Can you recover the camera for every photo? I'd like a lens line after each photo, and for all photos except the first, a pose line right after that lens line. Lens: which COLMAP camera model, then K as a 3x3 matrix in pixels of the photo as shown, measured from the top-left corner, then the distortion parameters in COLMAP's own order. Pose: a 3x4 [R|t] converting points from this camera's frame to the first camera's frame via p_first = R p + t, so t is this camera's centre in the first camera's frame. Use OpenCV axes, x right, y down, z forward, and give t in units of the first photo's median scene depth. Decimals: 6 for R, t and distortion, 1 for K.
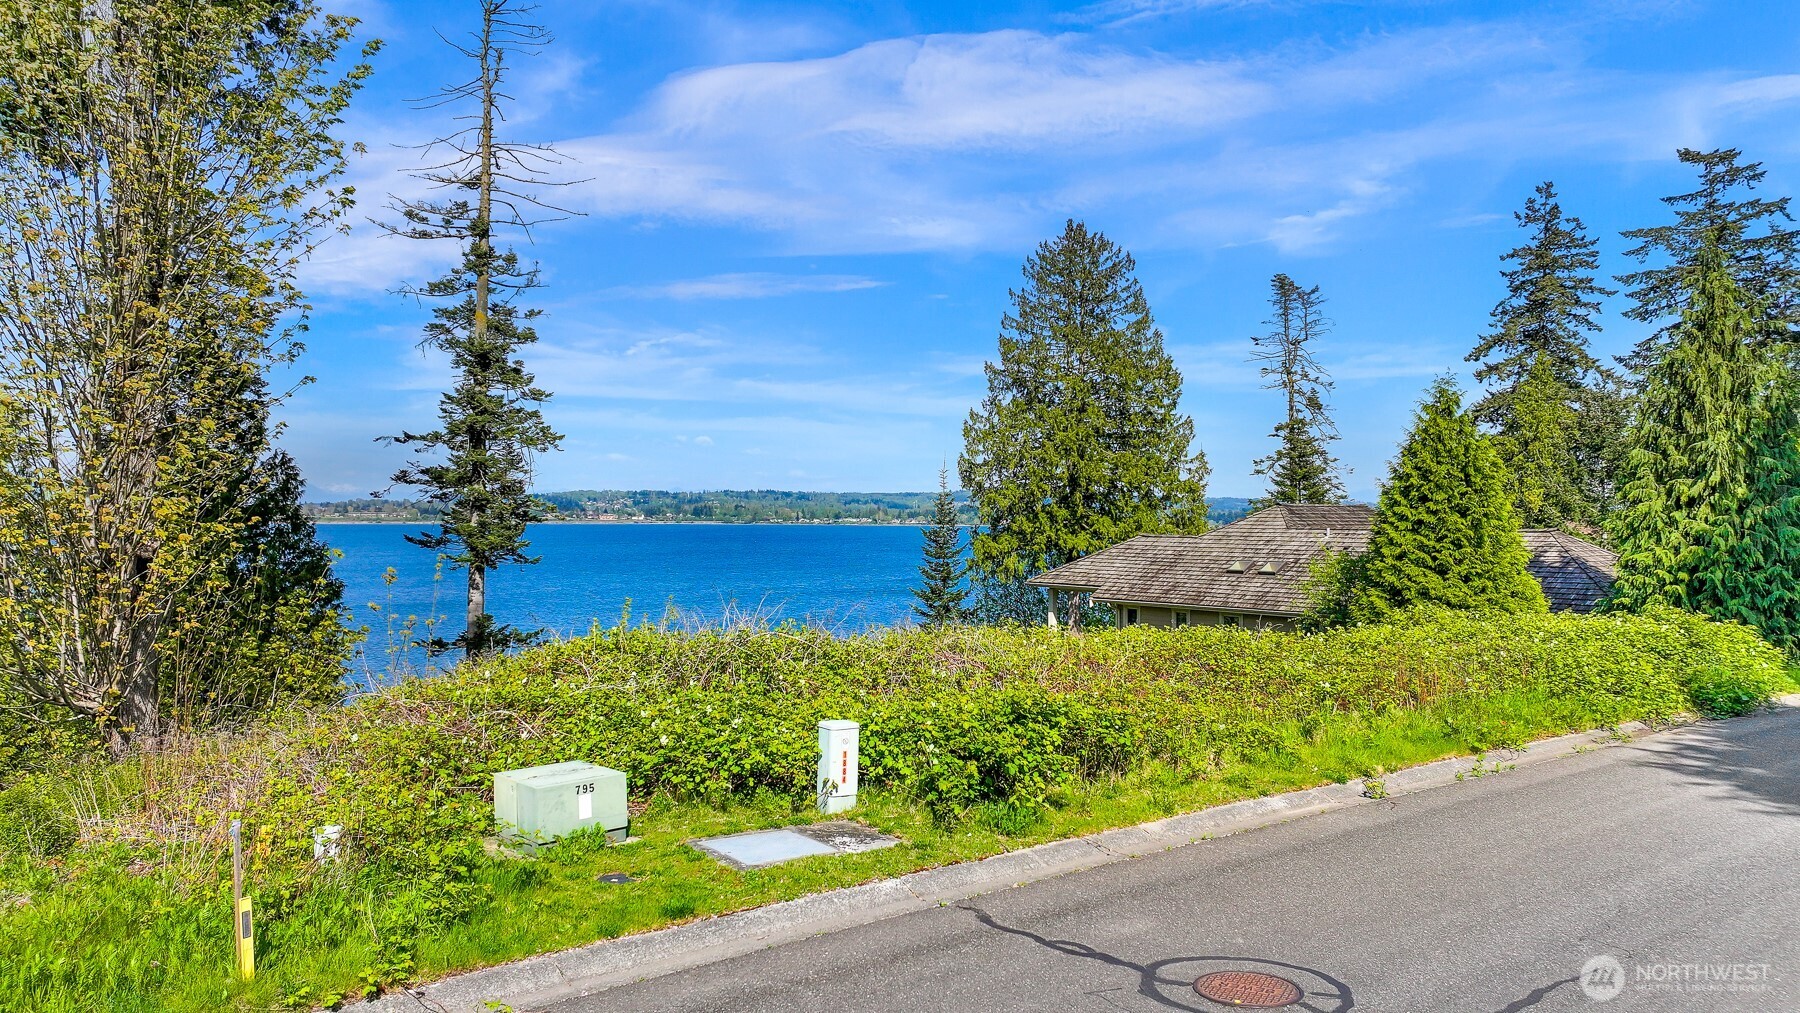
lens RADIAL K [[1268.9, 0, 908.4], [0, 1268.9, 501.1], [0, 0, 1]] dist [-0.003079, 0.007134]
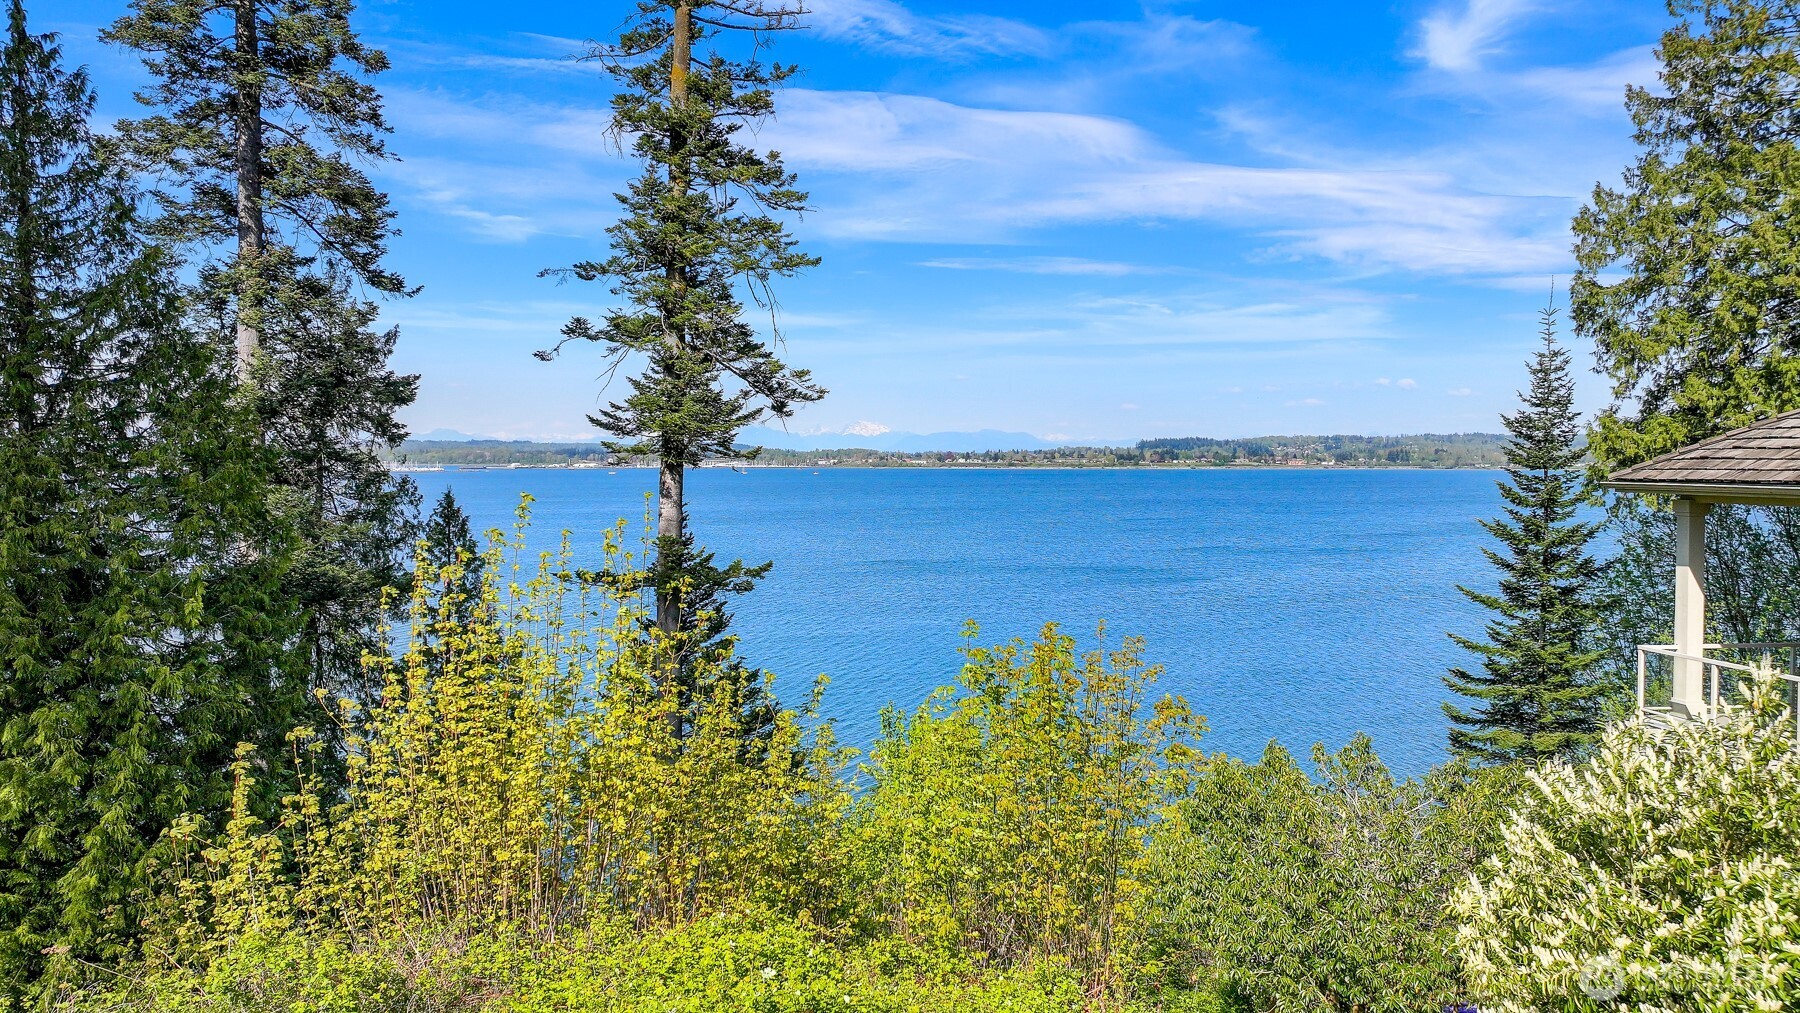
lens RADIAL K [[1268.9, 0, 897.4], [0, 1268.9, 500.5], [0, 0, 1]] dist [-0.003079, 0.007134]
pose [[0.864234, 0.018835, -0.502737, 0.073356], [0.007733, 0.998684, 0.050708, 0.033548], [0.503030, -0.047711, 0.862951, 0.436697]]
